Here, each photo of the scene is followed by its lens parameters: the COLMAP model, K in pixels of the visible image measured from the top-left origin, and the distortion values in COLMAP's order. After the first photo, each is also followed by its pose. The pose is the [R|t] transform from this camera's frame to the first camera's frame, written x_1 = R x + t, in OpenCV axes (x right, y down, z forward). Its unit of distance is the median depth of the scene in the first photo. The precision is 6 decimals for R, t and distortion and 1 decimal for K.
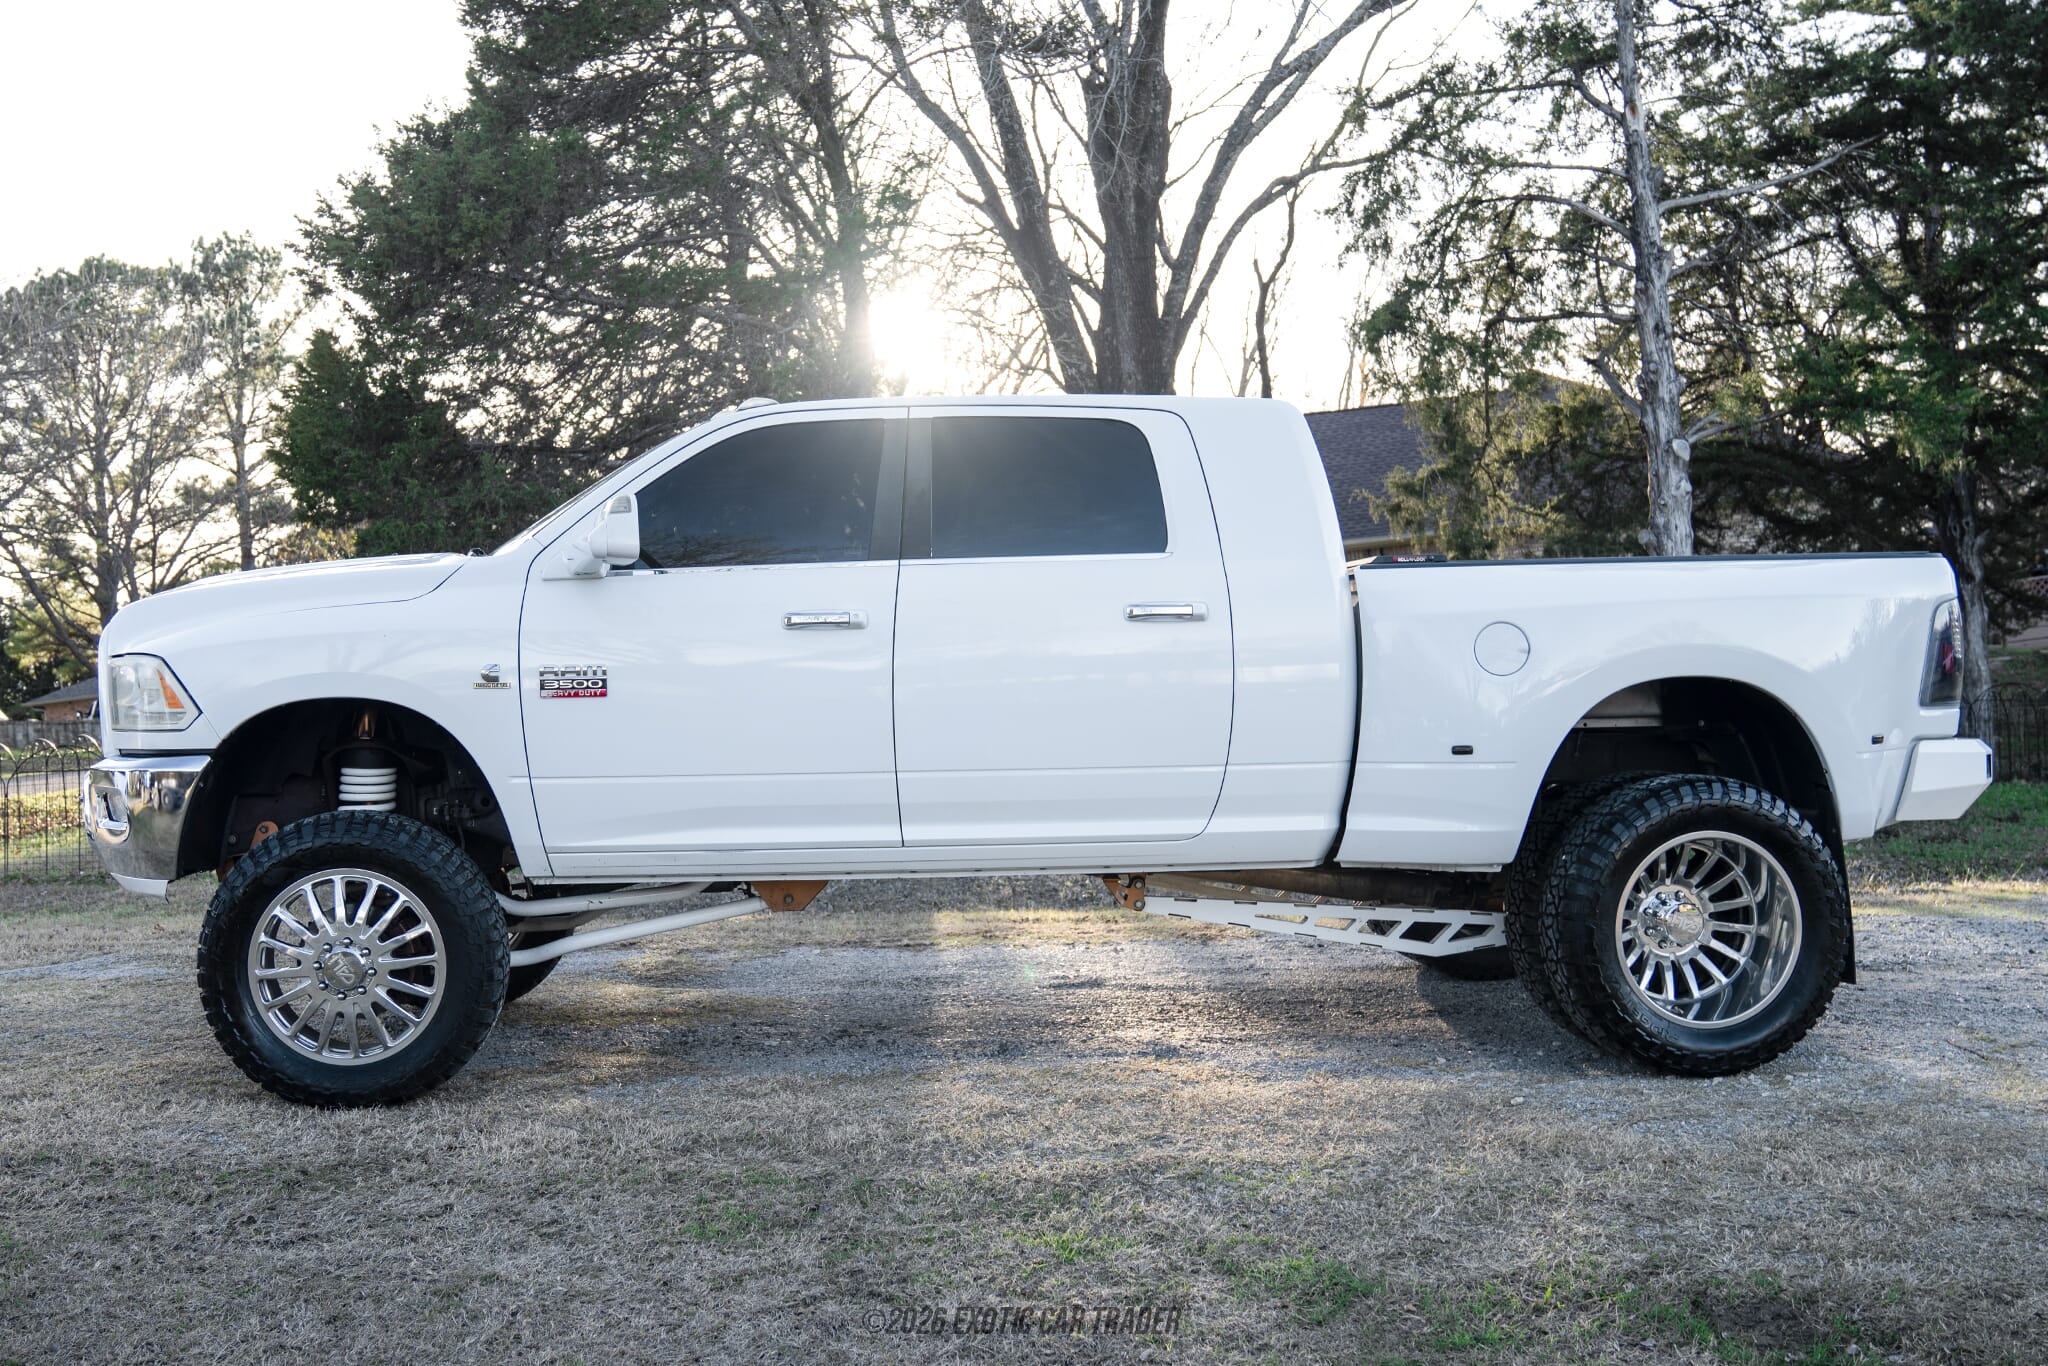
lens RADIAL K [[2050.9, 0, 1024.8], [0, 2050.9, 659.2], [0, 0, 1]] dist [-0.112153, 0.065809]
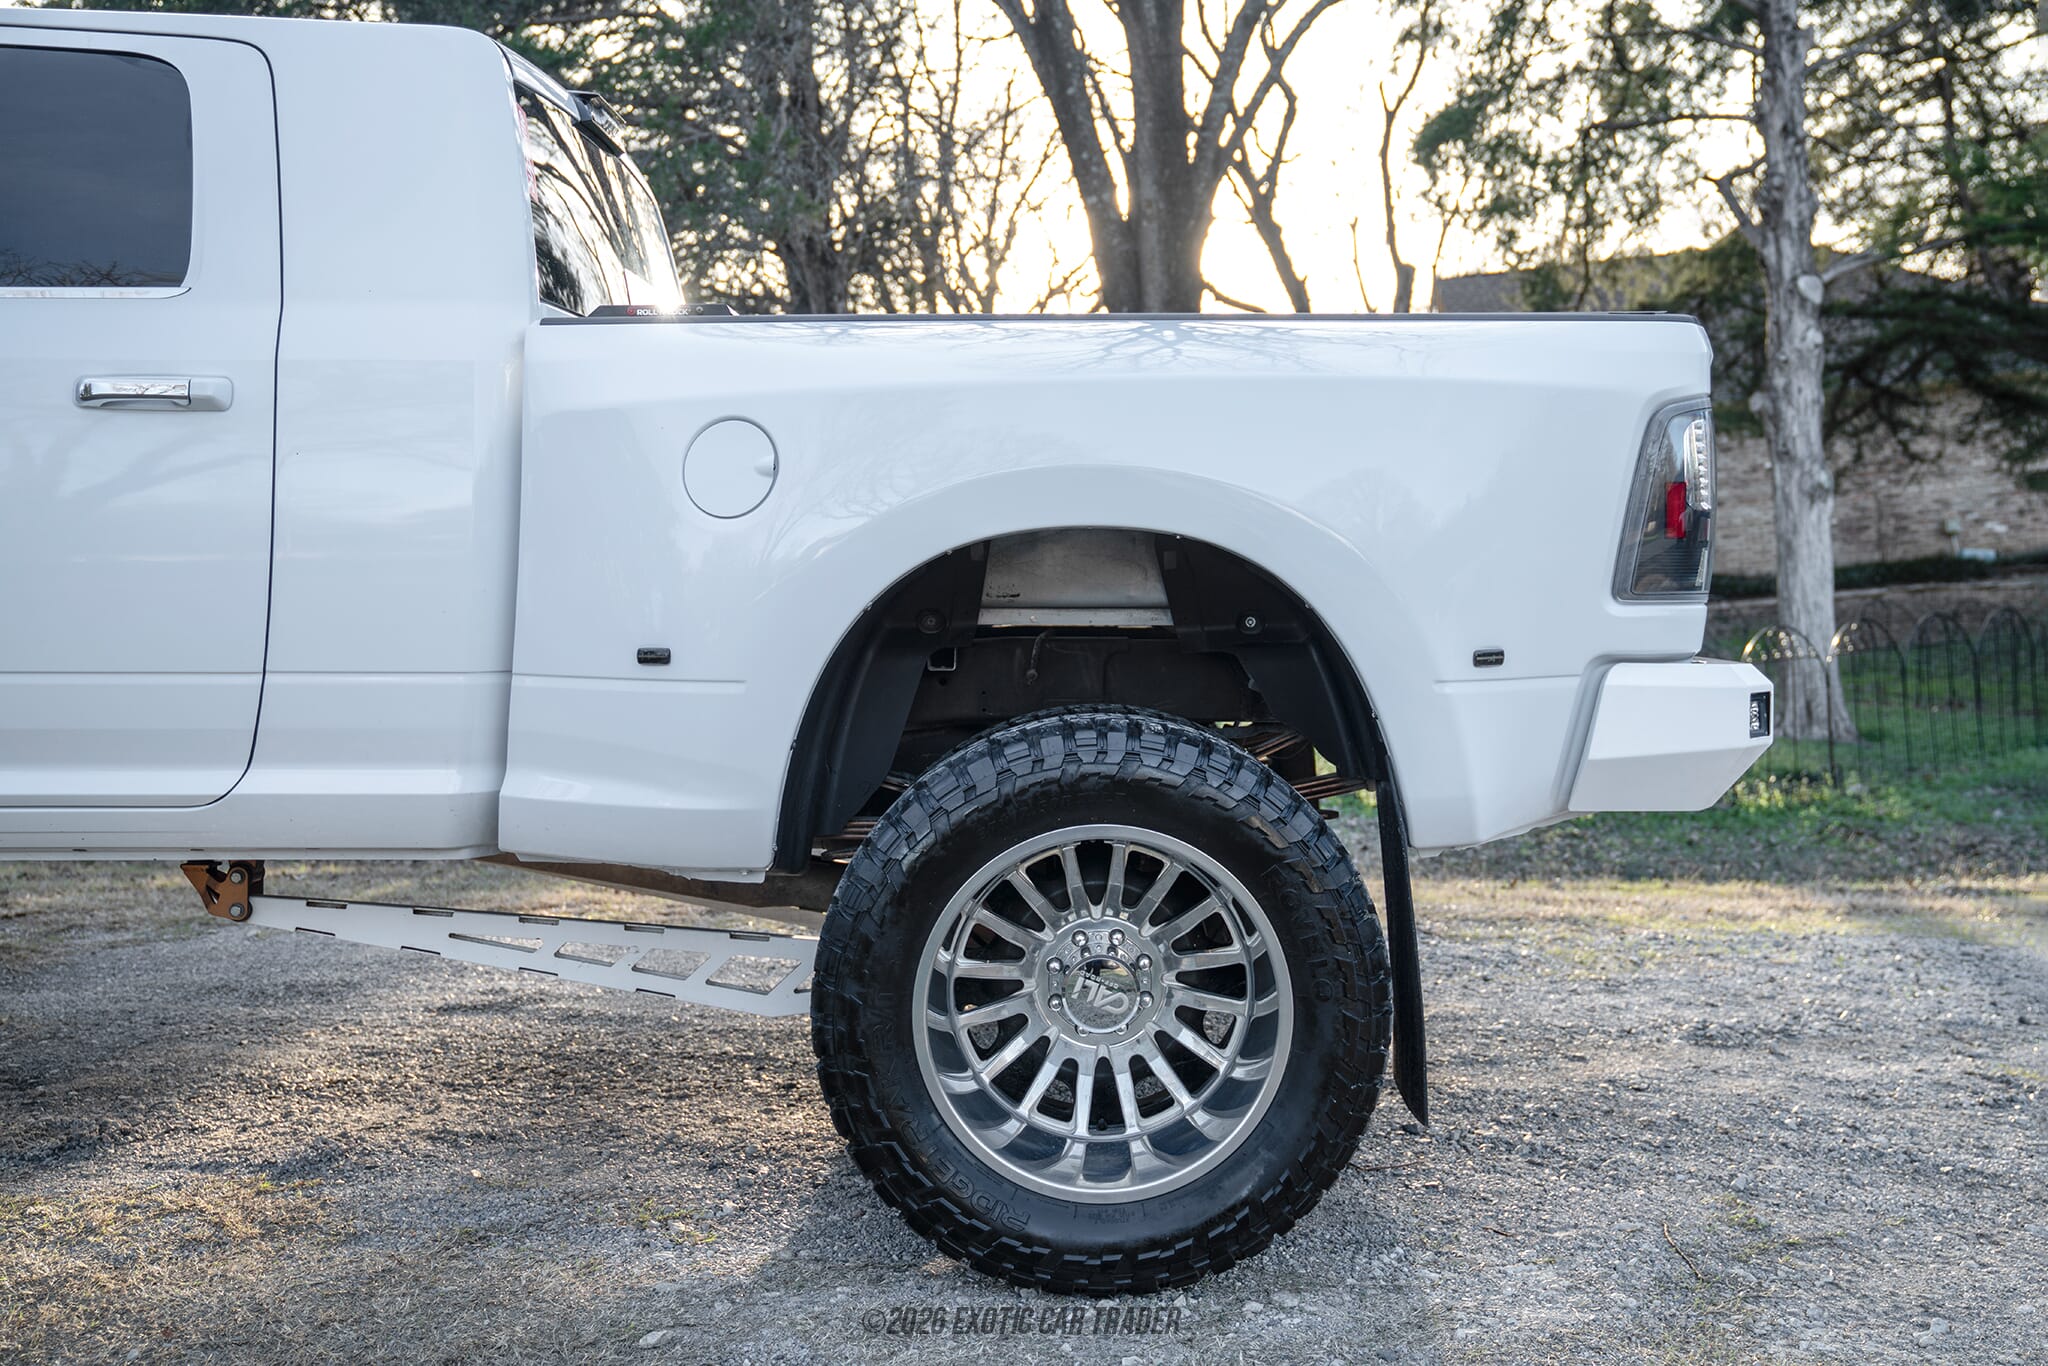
lens RADIAL K [[2215.2, 0, 1024.0], [0, 2215.2, 683.0], [0, 0, 1]] dist [-0.006410, 0.013457]
pose [[0.995697, 0.023304, -0.089694, 0.103623], [-0.018346, 0.998278, 0.055712, 0.004946], [0.090838, -0.053826, 0.994410, 0.123553]]
